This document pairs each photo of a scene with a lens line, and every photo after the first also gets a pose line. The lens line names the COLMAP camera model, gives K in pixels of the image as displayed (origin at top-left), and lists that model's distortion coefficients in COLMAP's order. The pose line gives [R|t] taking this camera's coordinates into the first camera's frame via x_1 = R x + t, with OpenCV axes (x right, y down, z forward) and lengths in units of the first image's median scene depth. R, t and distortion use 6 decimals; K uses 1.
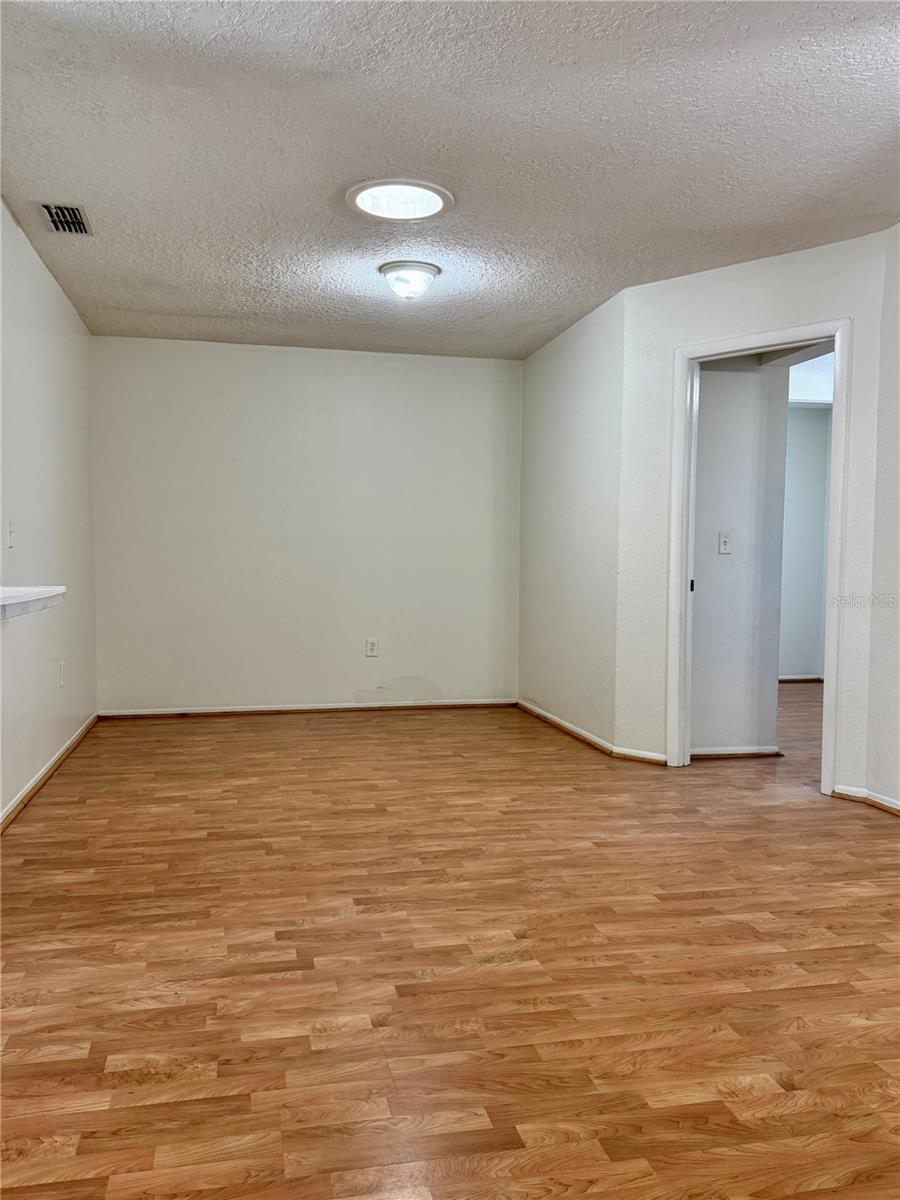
lens RADIAL K [[963.5, 0, 451.8], [0, 963.5, 610.4], [0, 0, 1]] dist [0.100544, -0.121727]
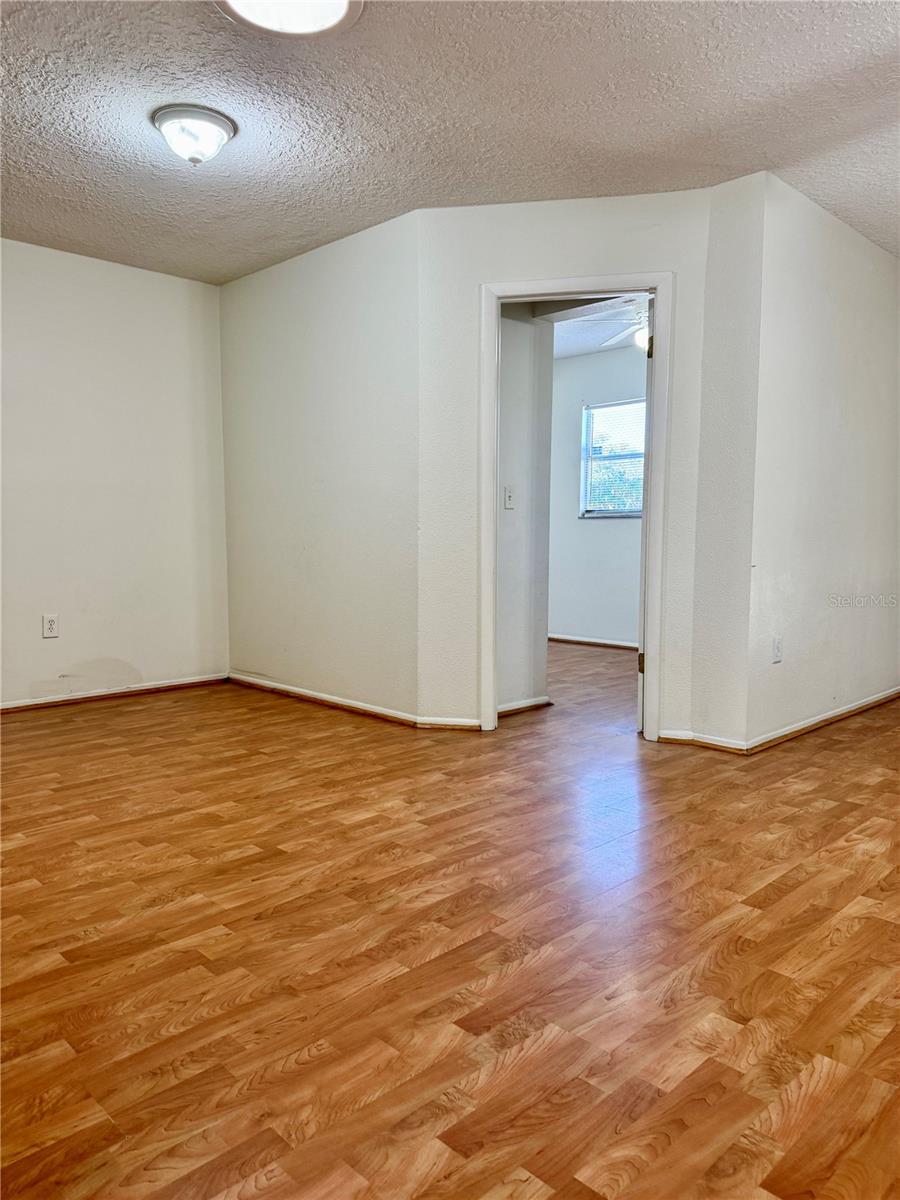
lens RADIAL K [[852.4, 0, 454.2], [0, 852.4, 598.9], [0, 0, 1]] dist [0.061479, -0.063916]
pose [[0.847643, -0.050683, 0.528140, -0.314743], [0.031714, 0.998487, 0.044922, -0.009745], [-0.529618, -0.021328, 0.847968, 0.416019]]
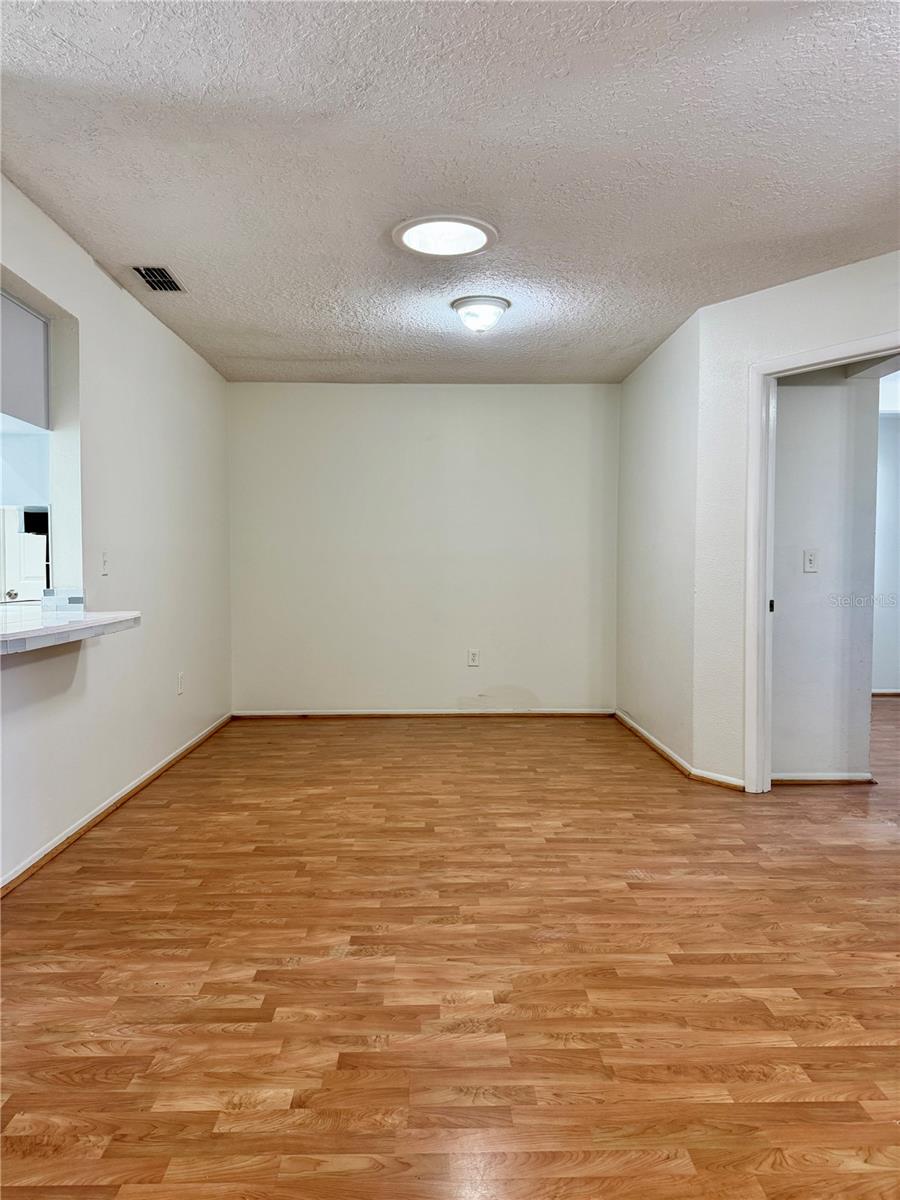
lens RADIAL K [[852.4, 0, 448.8], [0, 852.4, 594.7], [0, 0, 1]] dist [0.061479, -0.063916]
pose [[0.981000, 0.000282, -0.194008, 0.132709], [-0.003744, 0.999840, -0.017482, -0.028199], [0.193972, 0.017876, 0.980844, 0.125475]]
